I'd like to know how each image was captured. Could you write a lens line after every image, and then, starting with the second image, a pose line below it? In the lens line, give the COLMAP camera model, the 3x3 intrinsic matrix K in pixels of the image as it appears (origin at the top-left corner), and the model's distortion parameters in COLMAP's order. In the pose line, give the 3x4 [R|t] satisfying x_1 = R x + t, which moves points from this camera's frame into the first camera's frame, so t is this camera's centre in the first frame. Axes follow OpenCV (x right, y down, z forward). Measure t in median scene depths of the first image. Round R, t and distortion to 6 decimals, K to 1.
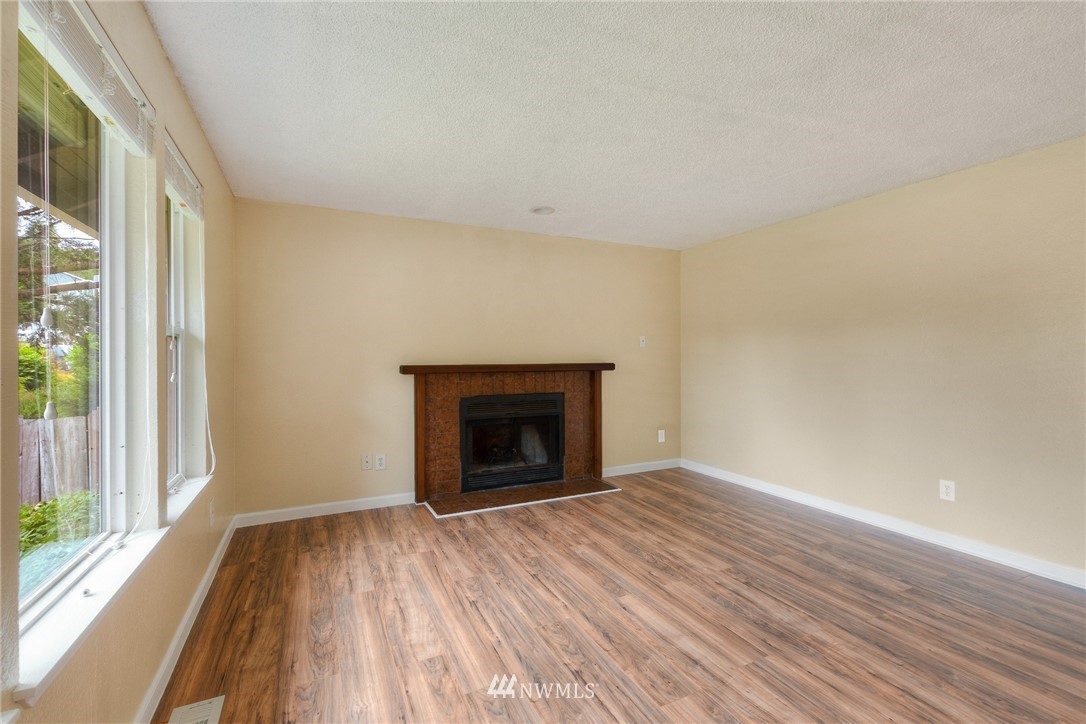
lens RADIAL K [[466.3, 0, 543.0], [0, 466.3, 362.0], [0, 0, 1]] dist [0.001160, -0.000104]
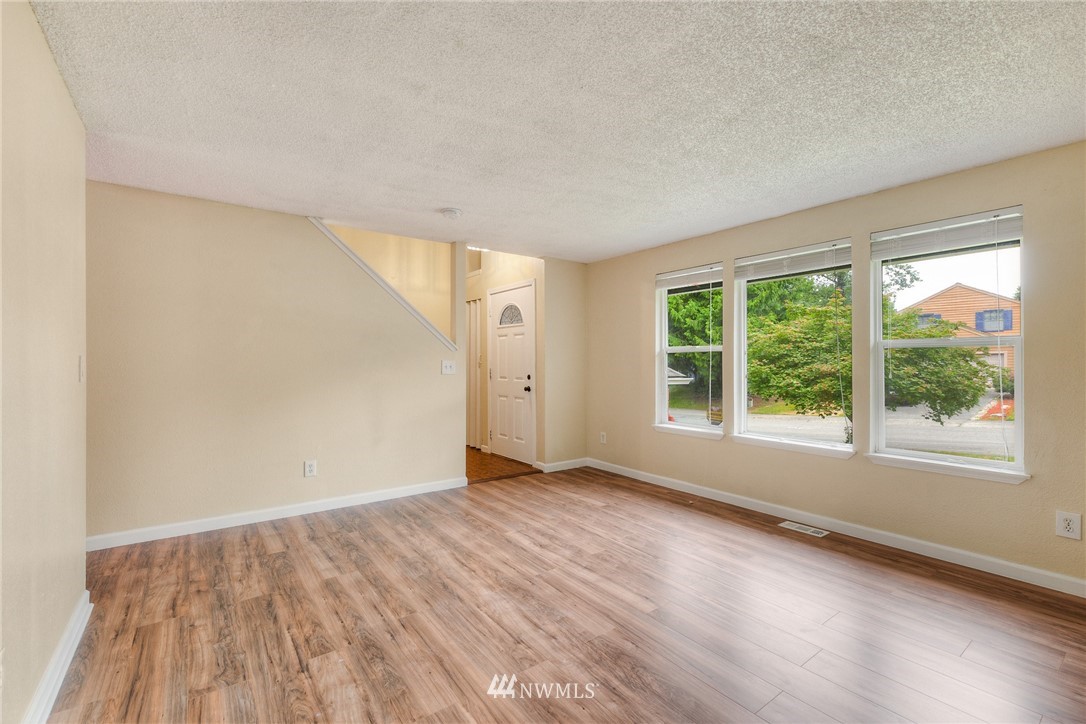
lens RADIAL K [[472.7, 0, 542.8], [0, 472.7, 358.9], [0, 0, 1]] dist [0.001734, -0.001023]
pose [[-0.982720, -0.000258, -0.185096, 0.434275], [-0.001007, 0.999992, 0.003950, -0.017082], [0.185094, 0.004068, -0.982712, 1.436998]]
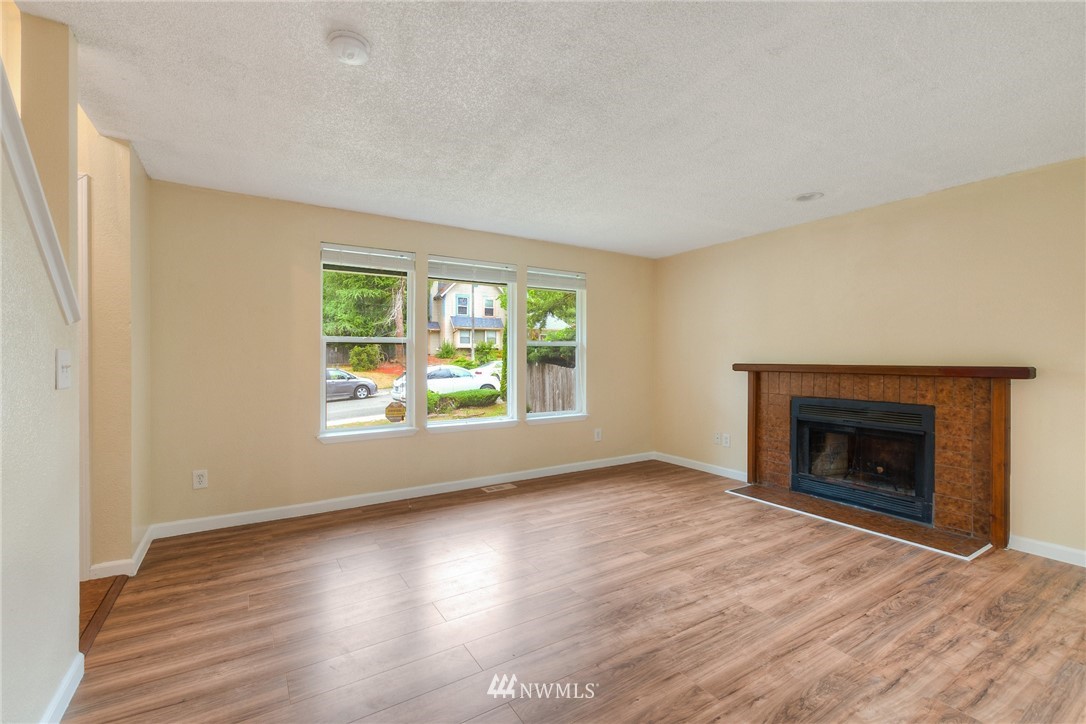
lens RADIAL K [[472.7, 0, 542.8], [0, 472.7, 358.9], [0, 0, 1]] dist [0.001734, -0.001023]
pose [[0.115350, 0.009335, -0.993281, 1.017108], [-0.012648, 0.999889, 0.007928, -0.008566], [0.993244, 0.011649, 0.115456, 0.439150]]
